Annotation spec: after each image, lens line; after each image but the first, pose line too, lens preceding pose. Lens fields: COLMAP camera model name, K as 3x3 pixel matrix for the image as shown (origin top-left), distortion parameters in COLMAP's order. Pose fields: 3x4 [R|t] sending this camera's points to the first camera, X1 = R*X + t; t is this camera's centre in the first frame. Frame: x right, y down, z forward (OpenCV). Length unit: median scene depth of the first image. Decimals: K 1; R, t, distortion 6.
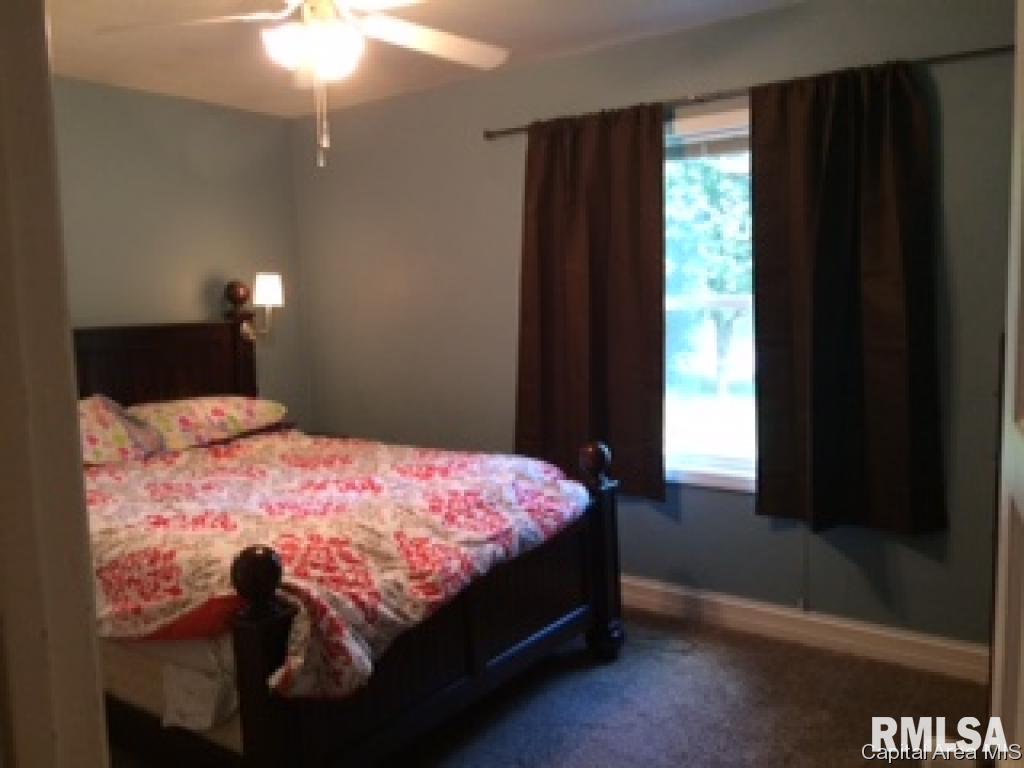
lens RADIAL K [[861.9, 0, 512.0], [0, 861.9, 384.0], [0, 0, 1]] dist [0.081452, -0.127940]
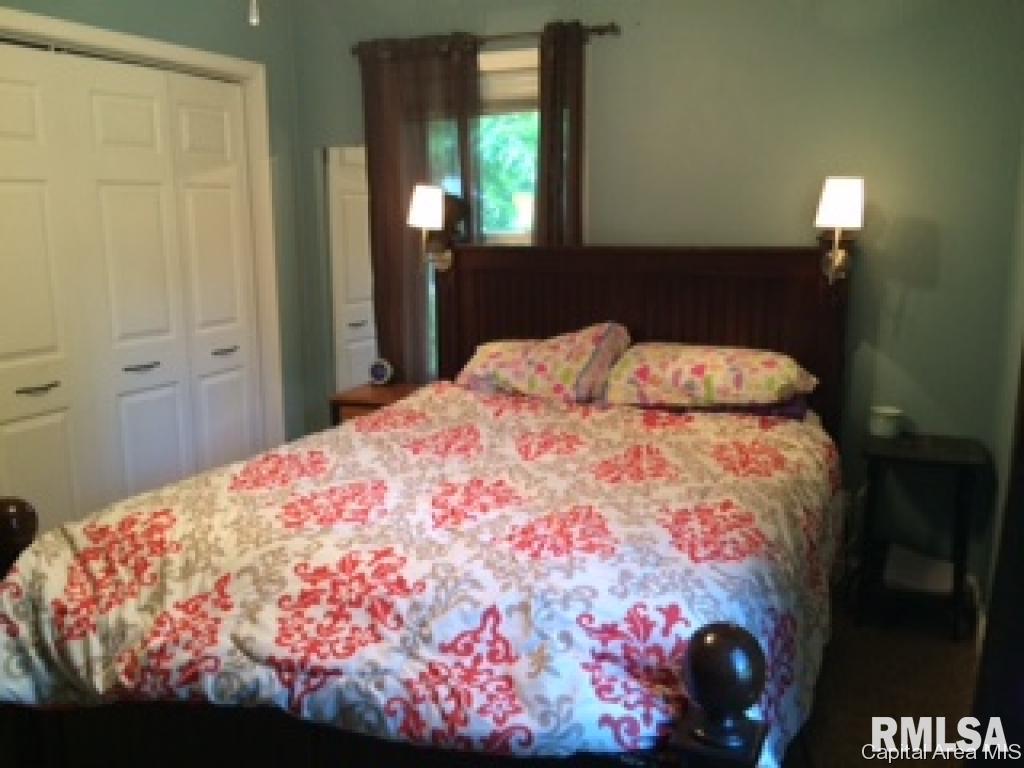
lens RADIAL K [[861.9, 0, 512.0], [0, 861.9, 384.0], [0, 0, 1]] dist [0.081452, -0.127940]
pose [[0.235012, 0.218833, -0.947038, 0.474042], [-0.115596, 0.973704, 0.196309, -0.118842], [0.965094, 0.063339, 0.254129, 0.918563]]
